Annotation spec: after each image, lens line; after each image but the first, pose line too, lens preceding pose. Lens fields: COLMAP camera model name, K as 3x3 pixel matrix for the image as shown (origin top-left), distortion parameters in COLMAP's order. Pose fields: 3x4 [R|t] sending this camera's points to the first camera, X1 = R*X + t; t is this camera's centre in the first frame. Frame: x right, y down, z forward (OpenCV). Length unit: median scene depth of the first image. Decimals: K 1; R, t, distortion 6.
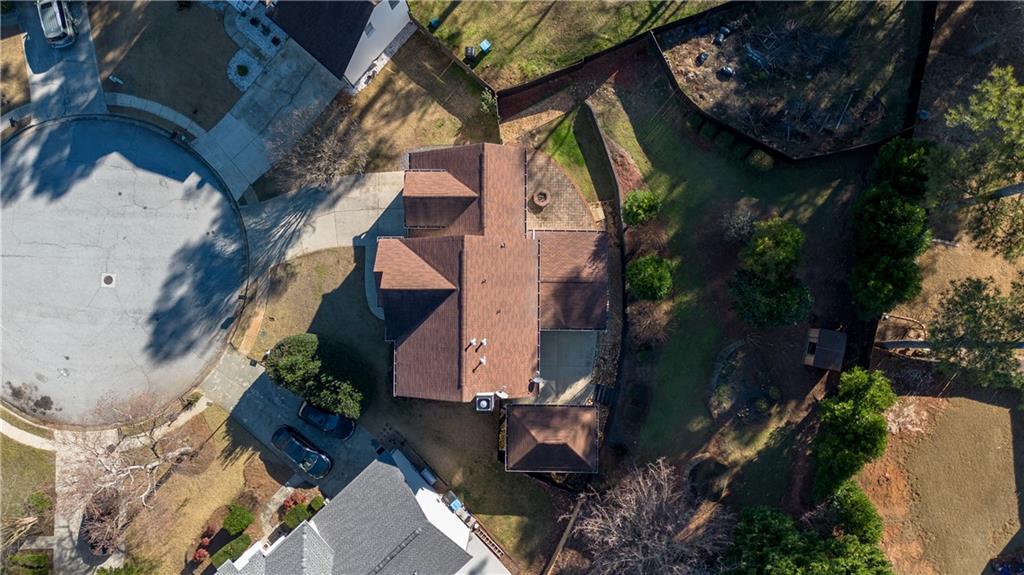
lens RADIAL K [[745.0, 0, 515.0], [0, 745.0, 286.9], [0, 0, 1]] dist [0.021624, -0.004071]
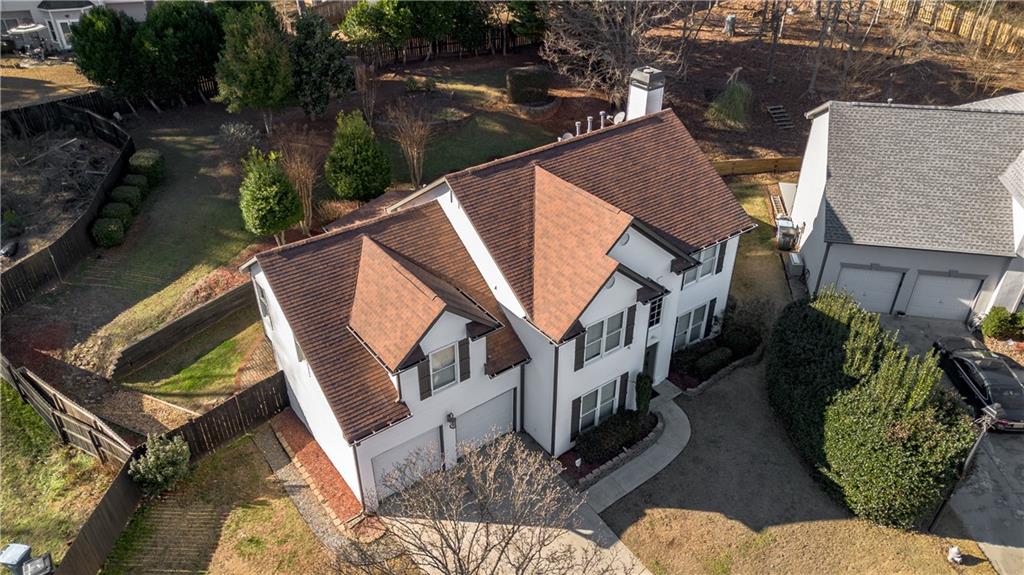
lens RADIAL K [[745.0, 0, 515.0], [0, 745.0, 286.9], [0, 0, 1]] dist [0.021624, -0.004071]
pose [[-0.595790, -0.425736, 0.681016, -0.411944], [0.803139, -0.314294, 0.506149, -0.270603], [-0.001446, 0.848509, 0.529178, 0.675805]]
